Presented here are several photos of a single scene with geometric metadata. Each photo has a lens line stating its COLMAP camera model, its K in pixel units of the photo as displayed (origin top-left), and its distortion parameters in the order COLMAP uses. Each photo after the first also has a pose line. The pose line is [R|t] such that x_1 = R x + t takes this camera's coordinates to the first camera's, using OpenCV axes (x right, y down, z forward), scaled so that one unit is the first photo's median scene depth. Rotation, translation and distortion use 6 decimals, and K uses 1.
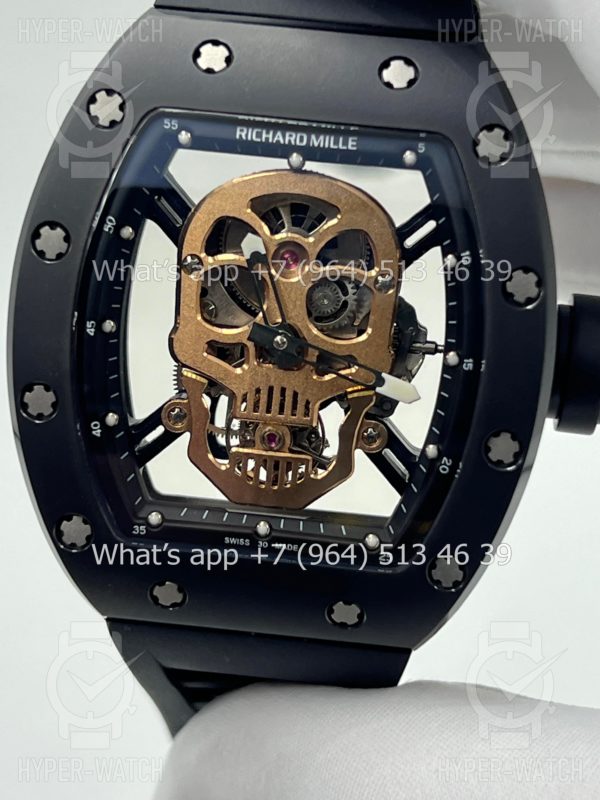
lens RADIAL K [[1892.6, 0, 310.9], [0, 1892.6, 401.1], [0, 0, 1]] dist [0.193954, 0.000000]
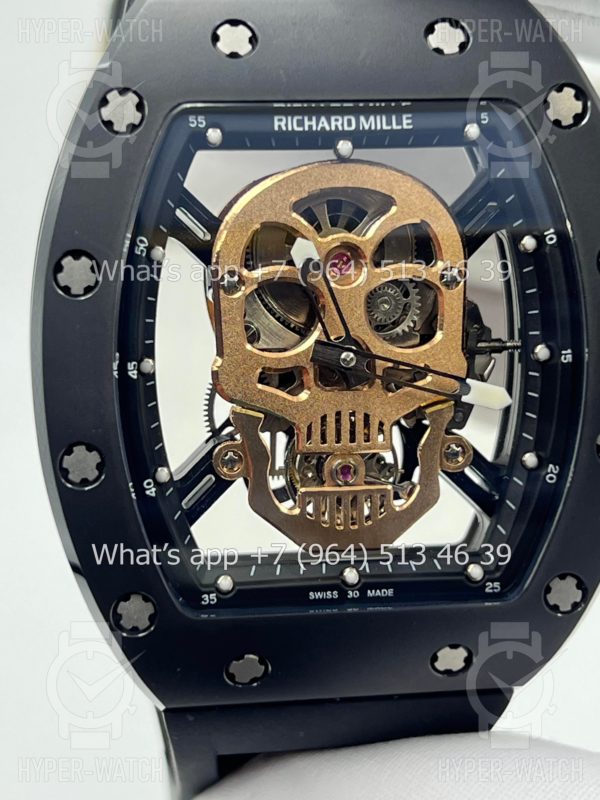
lens RADIAL K [[1892.6, 0, 304.5], [0, 1892.6, 399.8], [0, 0, 1]] dist [0.193954, 0.000000]
pose [[0.971124, -0.129523, 0.200353, -0.211467], [0.133817, 0.990974, -0.007981, -0.008359], [-0.197511, 0.034561, 0.979691, 0.155993]]
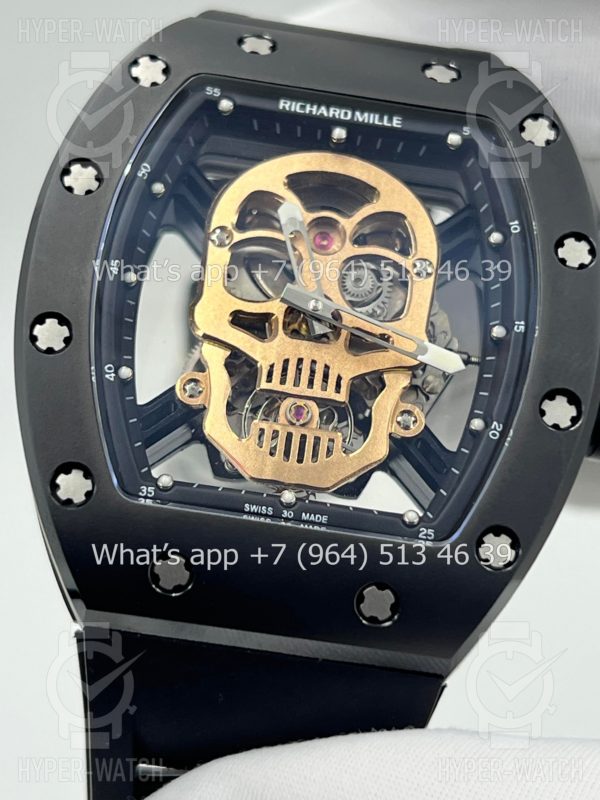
lens RADIAL K [[1892.6, 0, 305.0], [0, 1892.6, 395.7], [0, 0, 1]] dist [0.193954, 0.000000]
pose [[0.988401, 0.087440, 0.124167, -0.132916], [-0.017938, 0.879107, -0.476287, 0.451077], [-0.150802, 0.468535, 0.870479, 0.211951]]
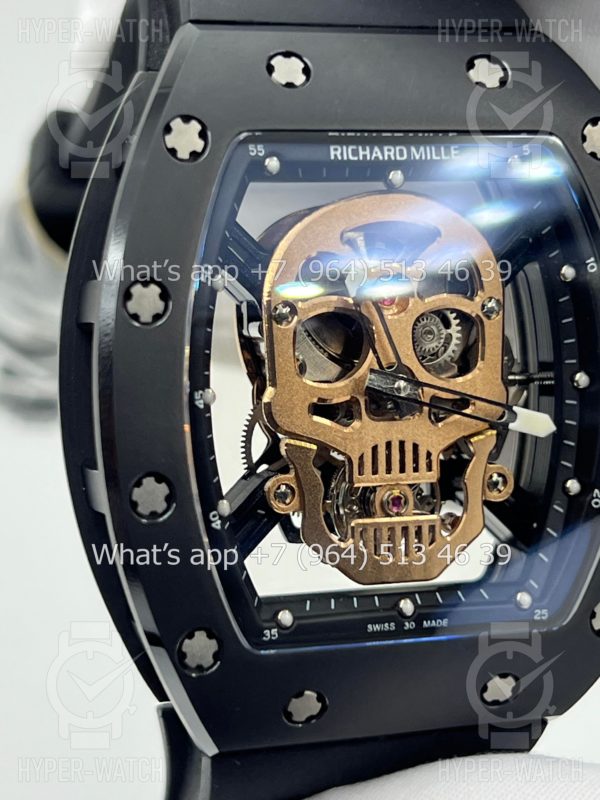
lens RADIAL K [[1892.6, 0, 292.5], [0, 1892.6, 394.3], [0, 0, 1]] dist [0.193954, 0.000000]
pose [[0.918805, -0.131105, 0.372303, -0.384922], [0.160820, 0.985728, -0.049768, 0.007009], [-0.360465, 0.105600, 0.926776, 0.214960]]
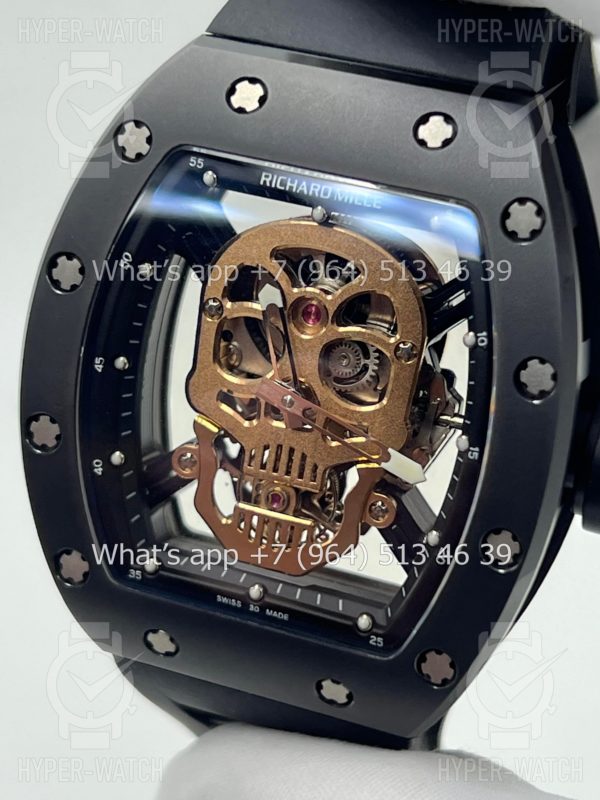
lens RADIAL K [[1892.6, 0, 306.8], [0, 1892.6, 402.8], [0, 0, 1]] dist [0.193954, 0.000000]
pose [[0.964538, 0.121483, -0.234325, 0.213961], [-0.108698, 0.991830, 0.066776, -0.094638], [0.240522, -0.038937, 0.969862, 0.085980]]
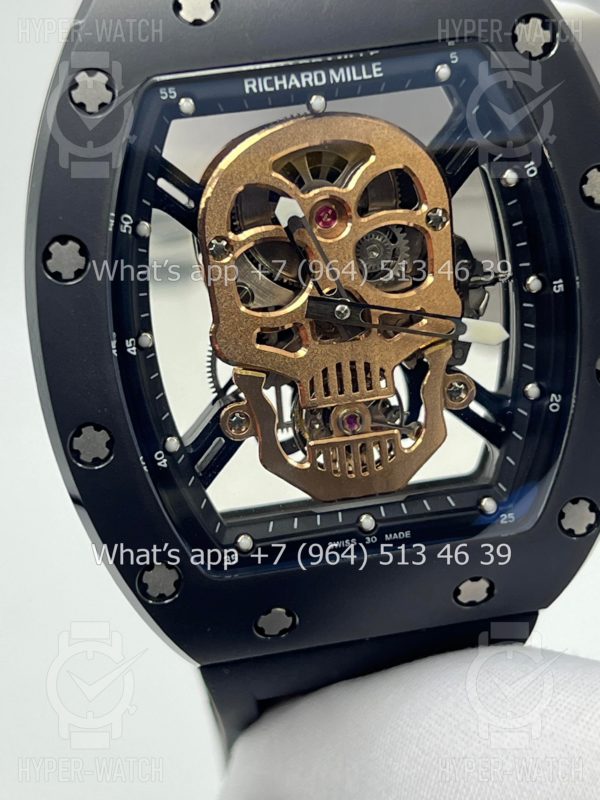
lens RADIAL K [[1892.6, 0, 305.3], [0, 1892.6, 395.9], [0, 0, 1]] dist [0.193954, 0.000000]
pose [[0.955032, -0.240744, 0.173077, -0.193355], [0.234698, 0.970517, 0.054905, -0.045367], [-0.181192, -0.011815, 0.983377, 0.142421]]
